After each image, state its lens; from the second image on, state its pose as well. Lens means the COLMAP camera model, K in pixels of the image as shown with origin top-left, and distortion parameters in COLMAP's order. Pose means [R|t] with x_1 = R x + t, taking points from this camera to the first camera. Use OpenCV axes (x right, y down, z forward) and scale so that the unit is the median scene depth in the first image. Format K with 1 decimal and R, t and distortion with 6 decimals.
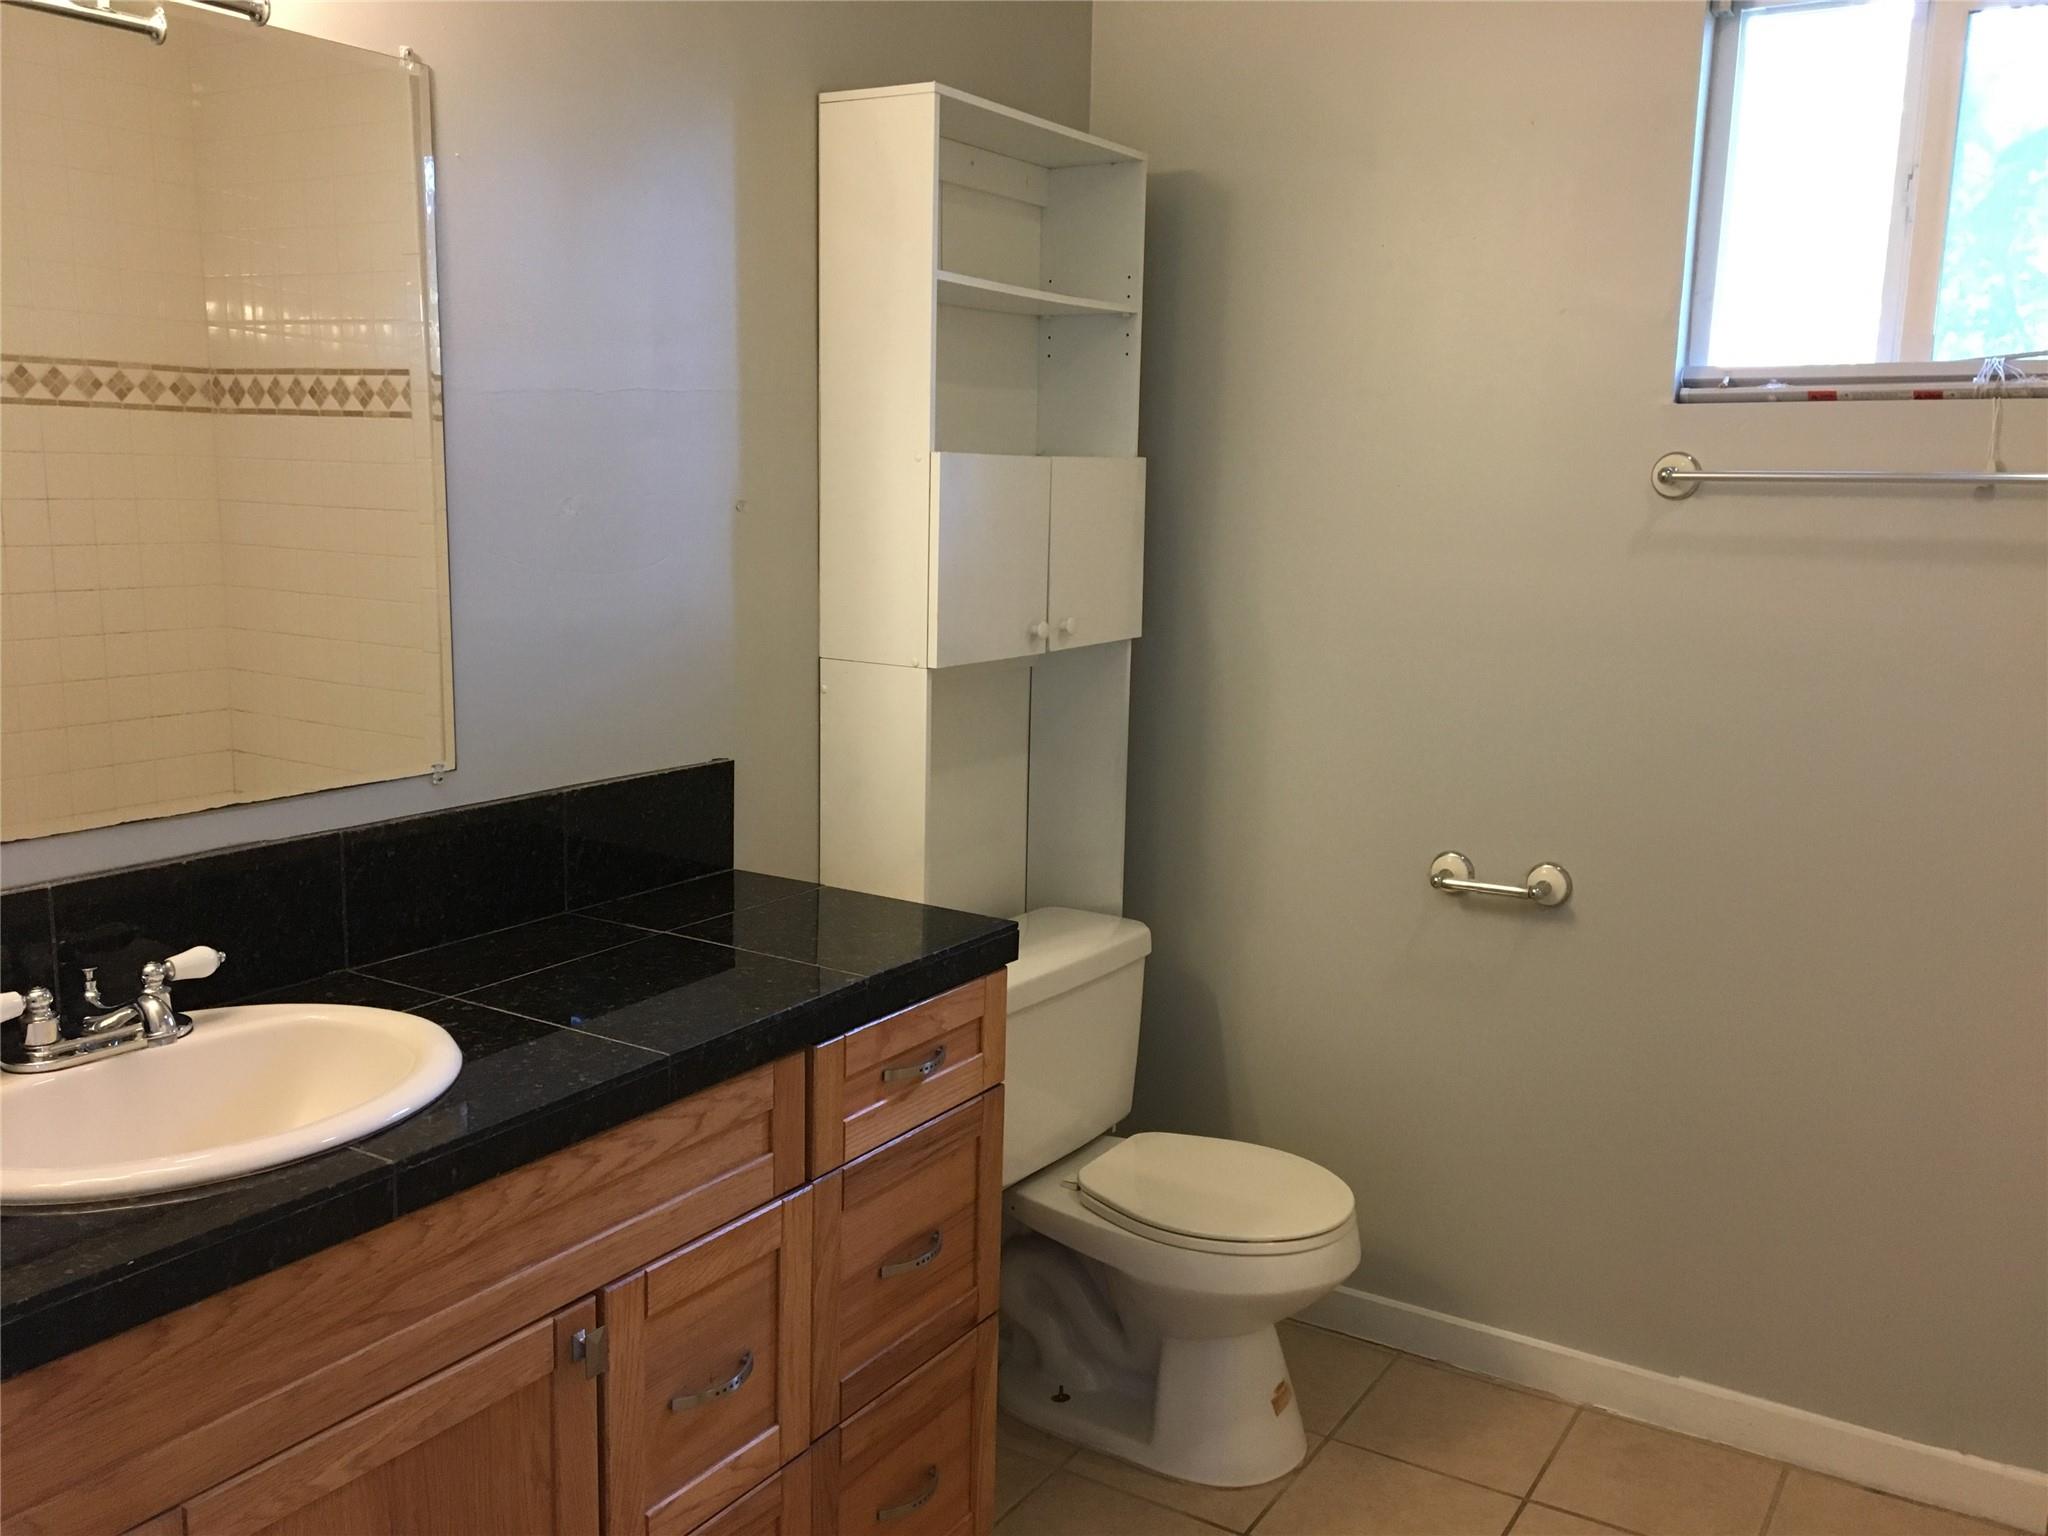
lens RADIAL K [[1741.9, 0, 1014.0], [0, 1741.9, 773.6], [0, 0, 1]] dist [0.078684, -0.114548]
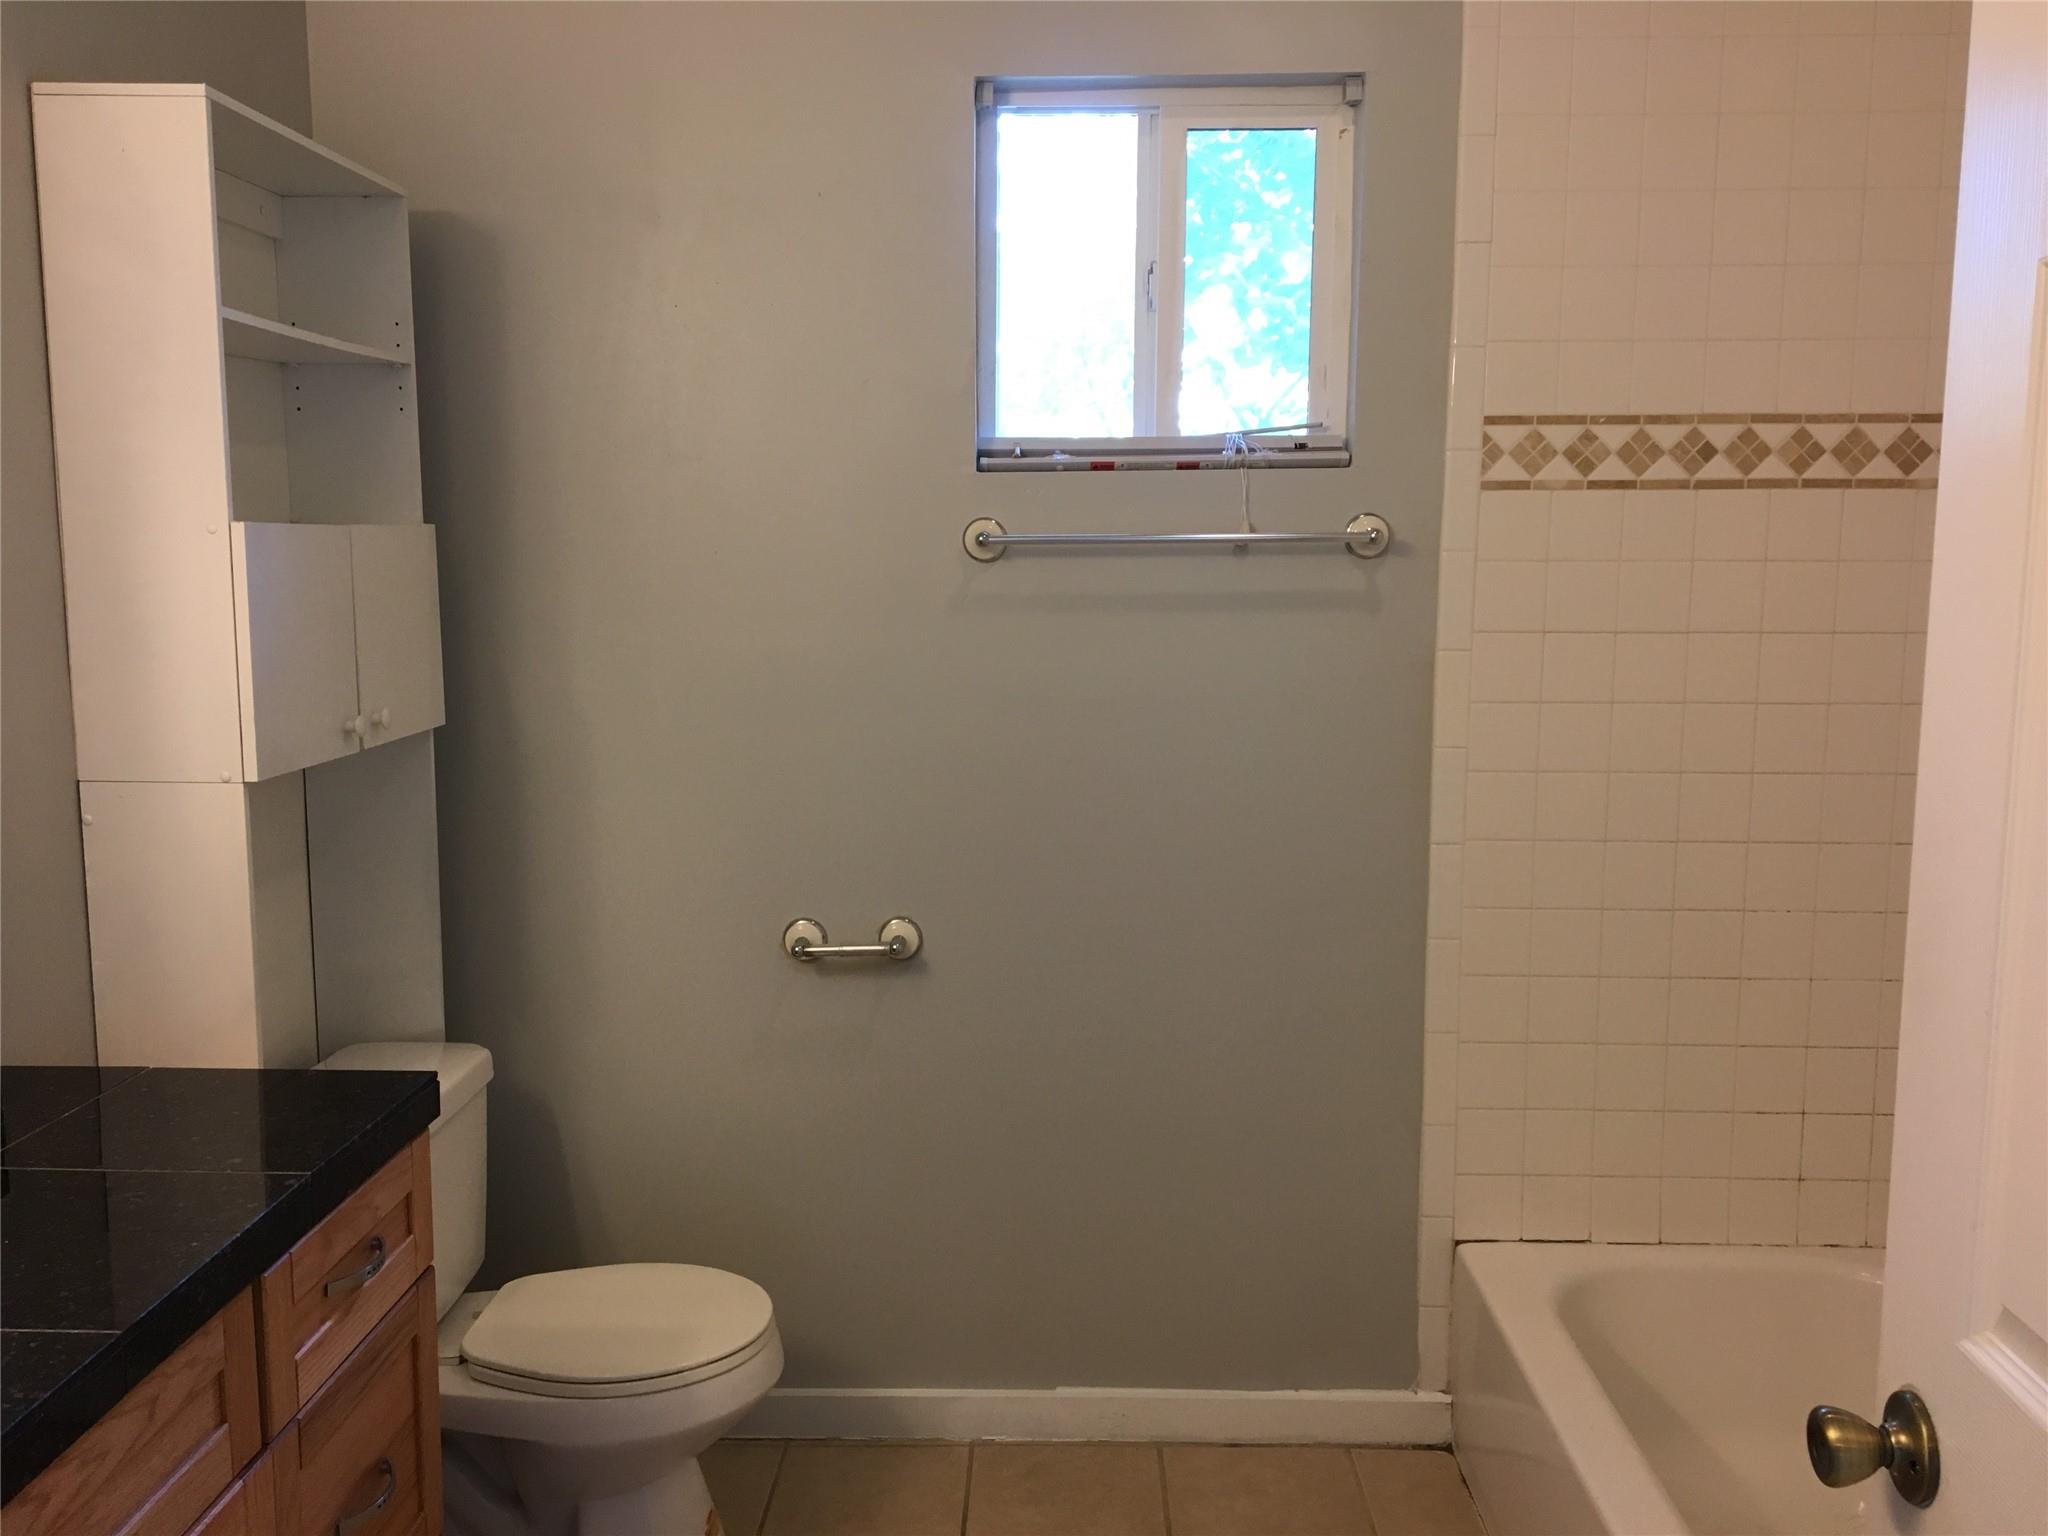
lens RADIAL K [[1741.9, 0, 1024.7], [0, 1741.9, 772.1], [0, 0, 1]] dist [0.078684, -0.114548]
pose [[0.855965, -0.085942, 0.509841, -0.151927], [0.102319, 0.994743, -0.004101, -0.023332], [-0.506808, 0.055677, 0.860259, 0.092638]]
